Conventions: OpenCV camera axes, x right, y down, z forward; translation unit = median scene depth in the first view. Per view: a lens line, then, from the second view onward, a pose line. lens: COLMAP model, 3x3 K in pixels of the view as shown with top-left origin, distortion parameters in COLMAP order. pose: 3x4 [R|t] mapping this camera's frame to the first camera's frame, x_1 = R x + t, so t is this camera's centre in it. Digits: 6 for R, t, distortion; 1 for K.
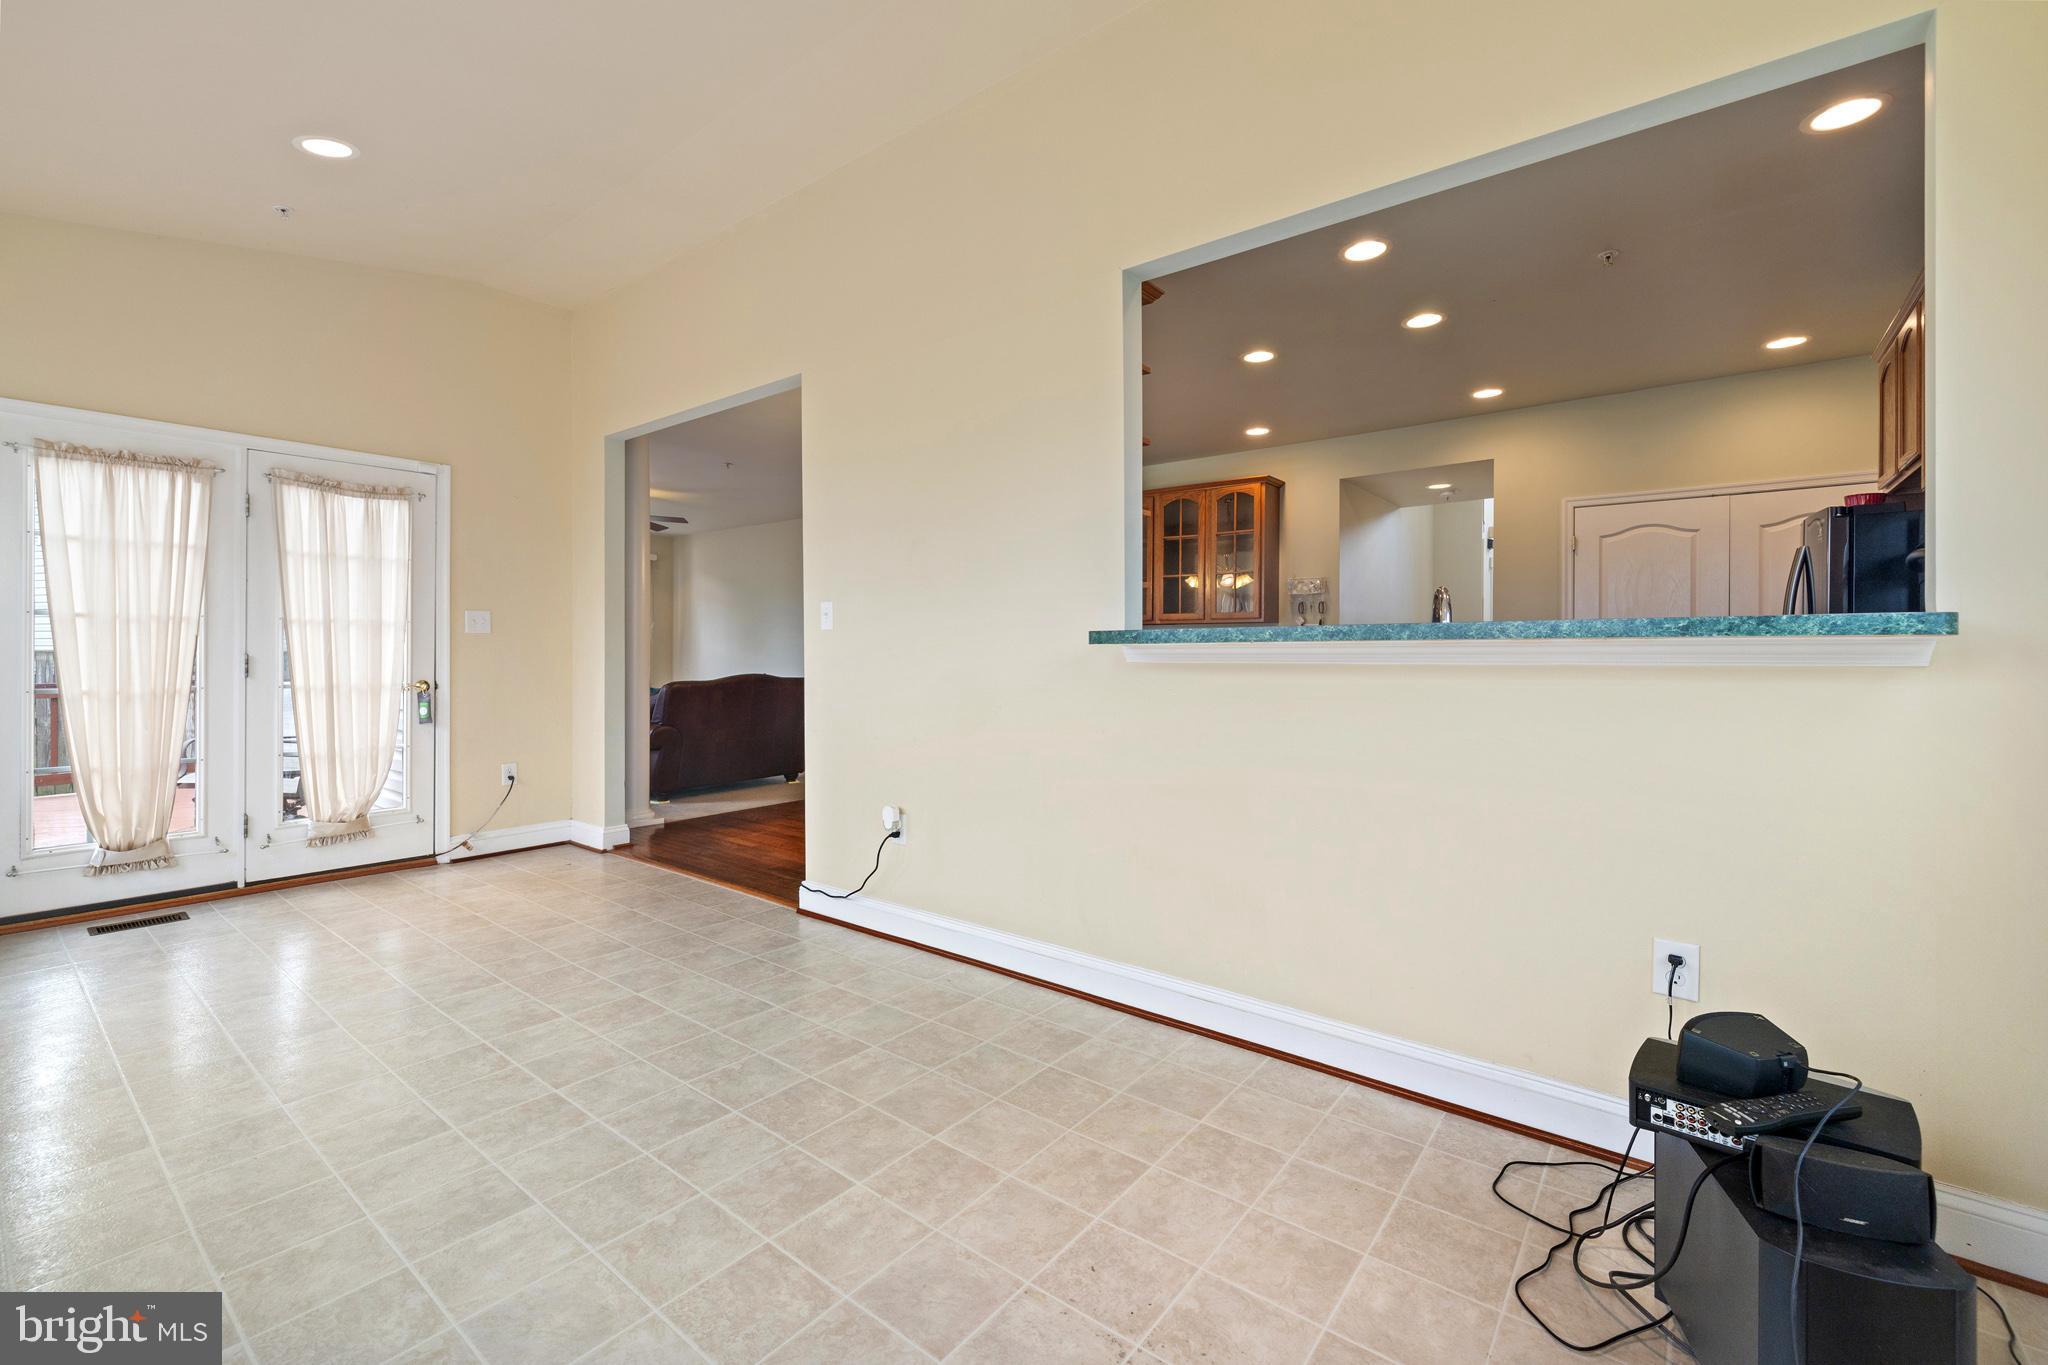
lens RADIAL K [[865.6, 0, 1016.9], [0, 865.6, 667.9], [0, 0, 1]] dist [-0.000025, -0.000023]
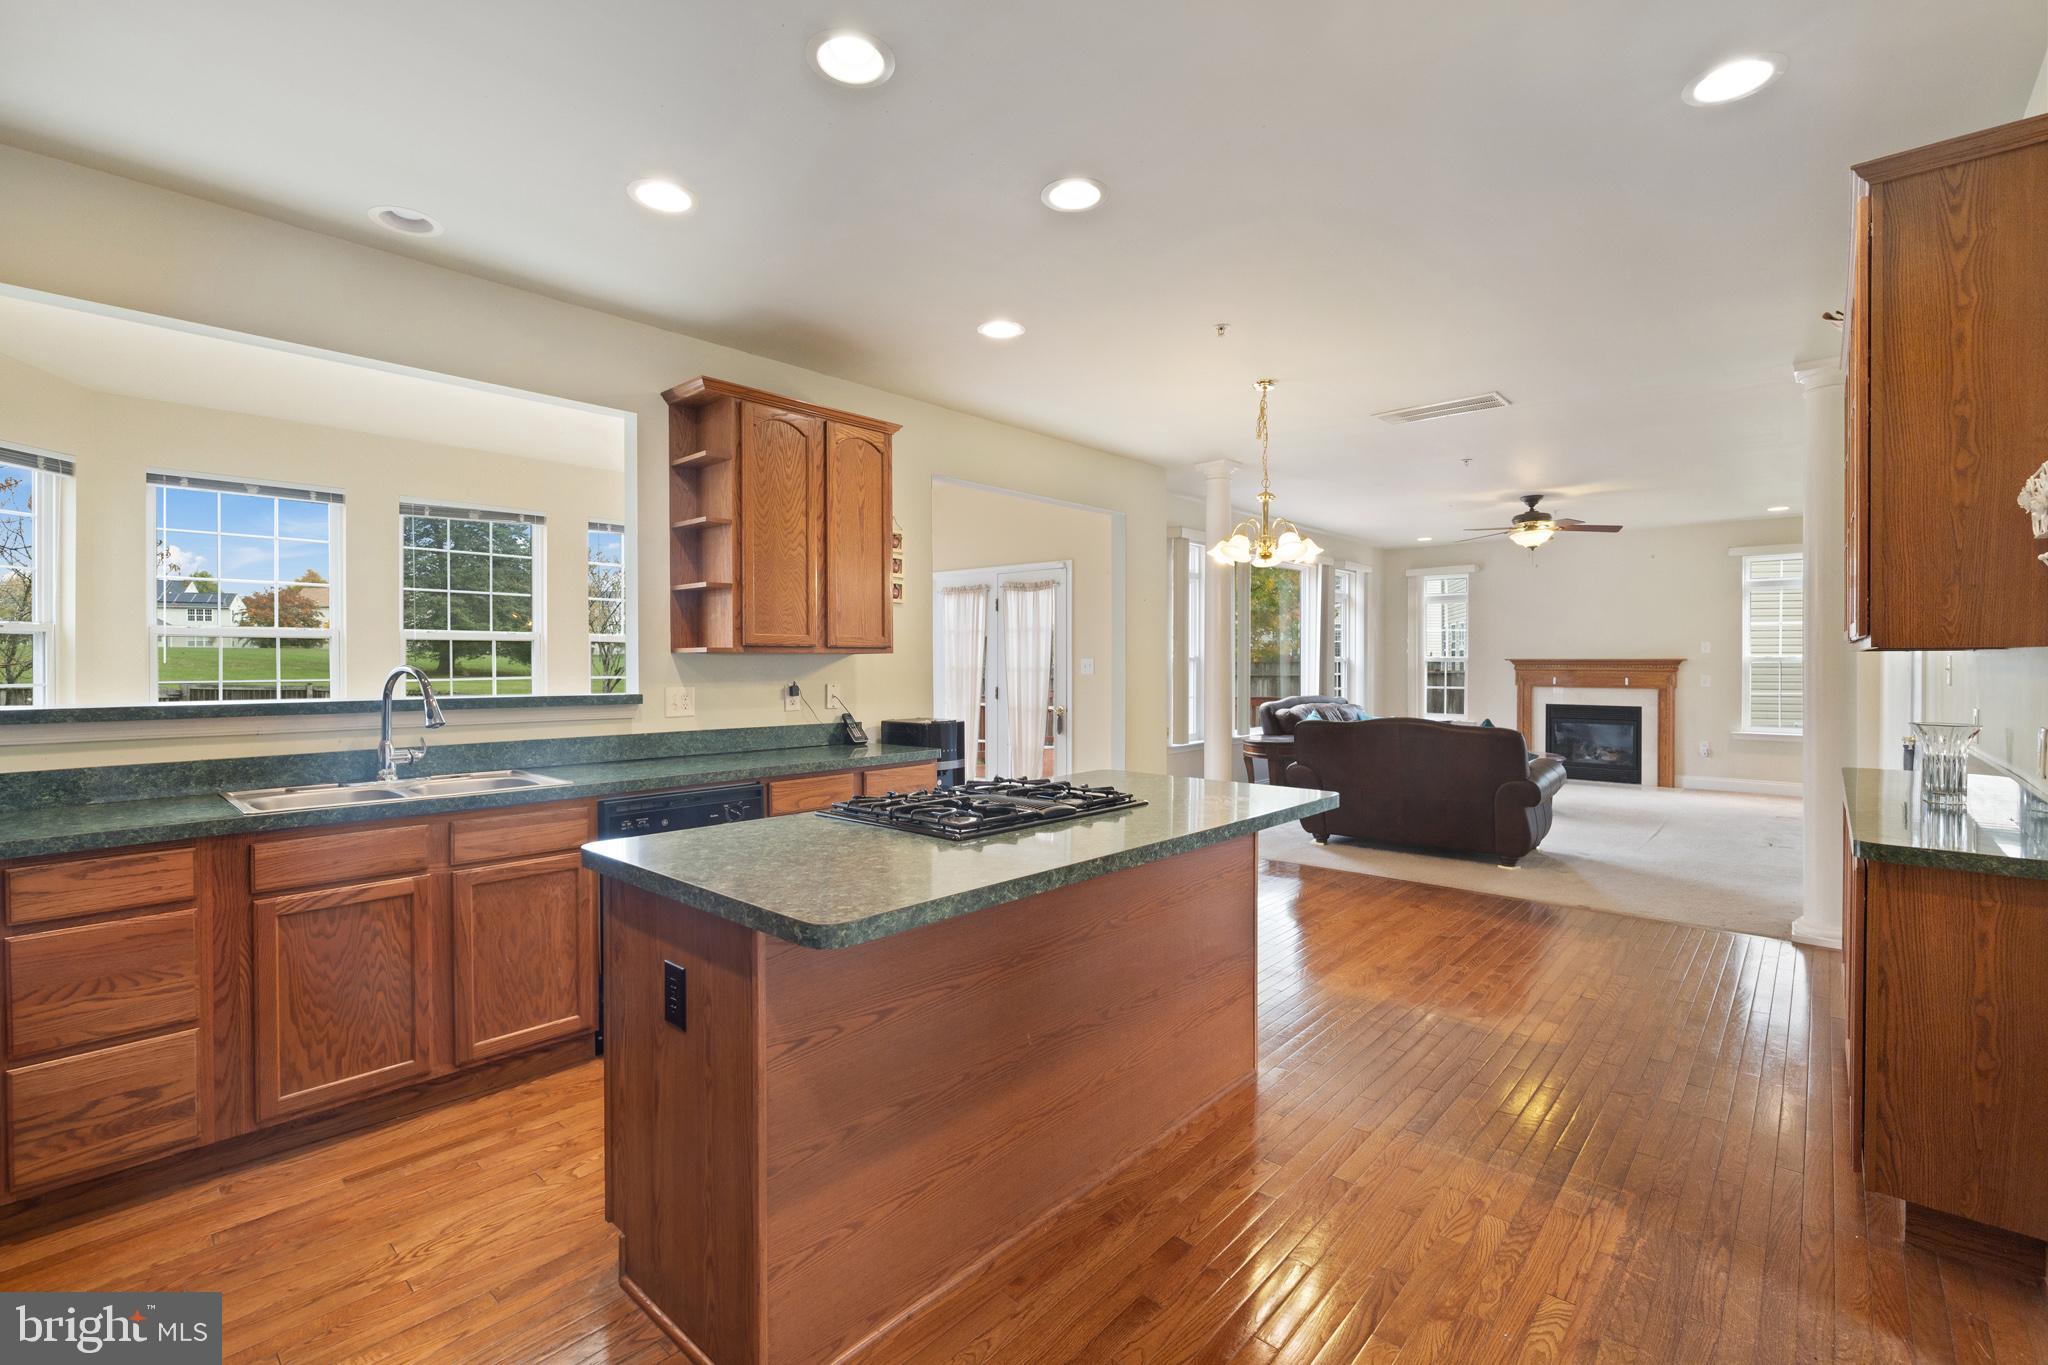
lens RADIAL K [[895.3, 0, 1015.7], [0, 895.3, 676.9], [0, 0, 1]] dist [-0.009943, 0.000719]
pose [[-0.064713, 0.016163, -0.997773, 0.895210], [-0.017782, 0.999691, 0.017347, -0.063357], [0.997745, 0.018865, -0.064405, 1.048696]]
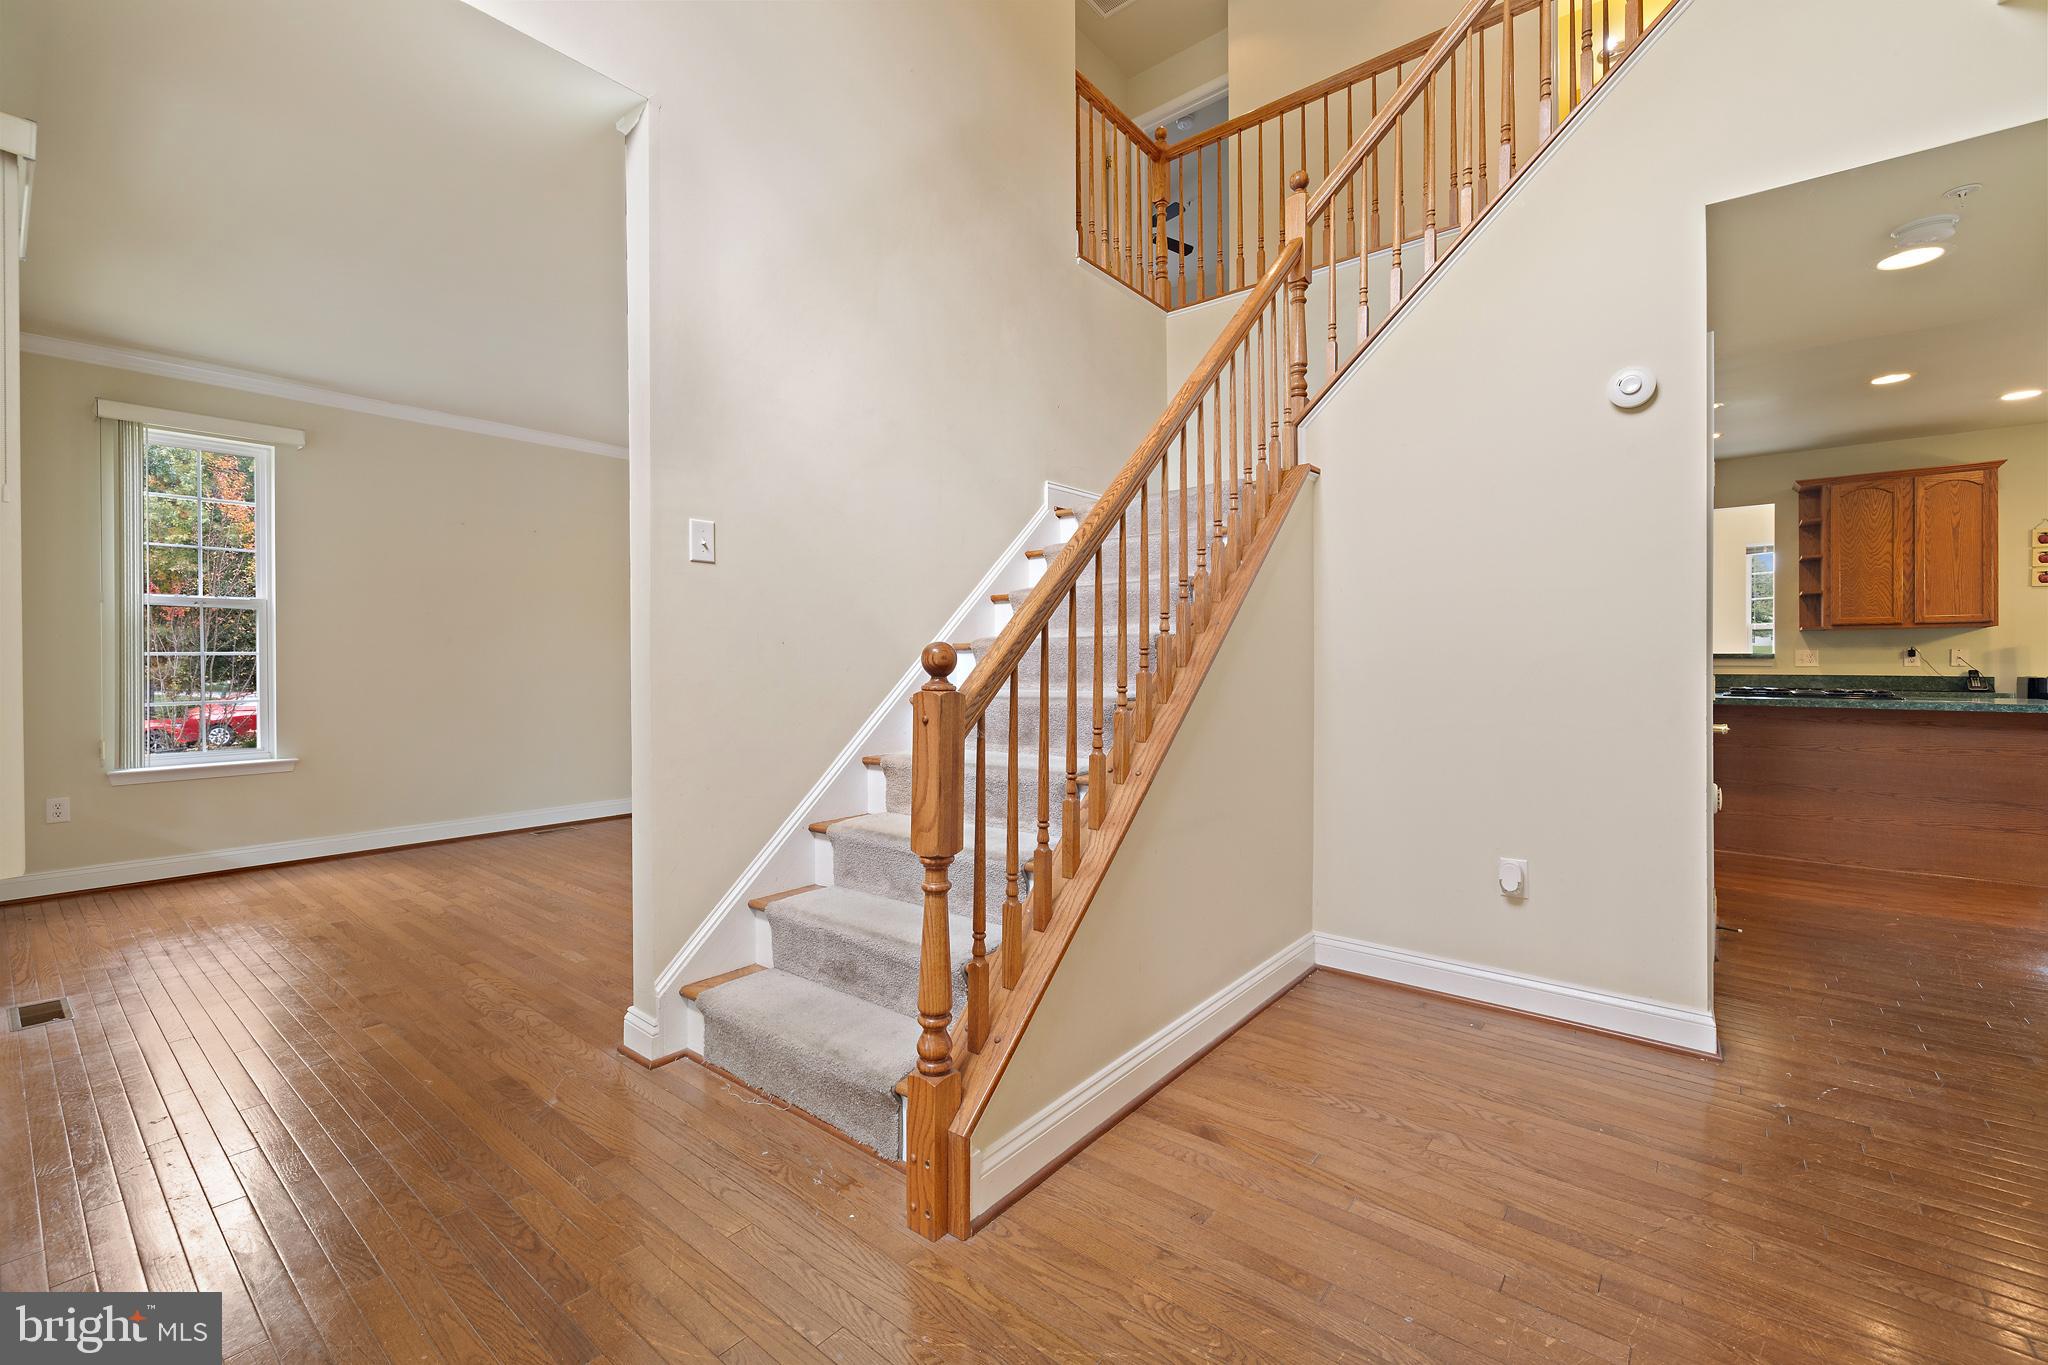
lens RADIAL K [[865.6, 0, 1016.9], [0, 865.6, 667.9], [0, 0, 1]] dist [-0.000025, -0.000023]
pose [[-0.999924, 0.000123, 0.012322, 1.385141], [0.000438, 0.999674, 0.025536, -0.040444], [-0.012315, 0.025539, -0.999598, 2.161721]]
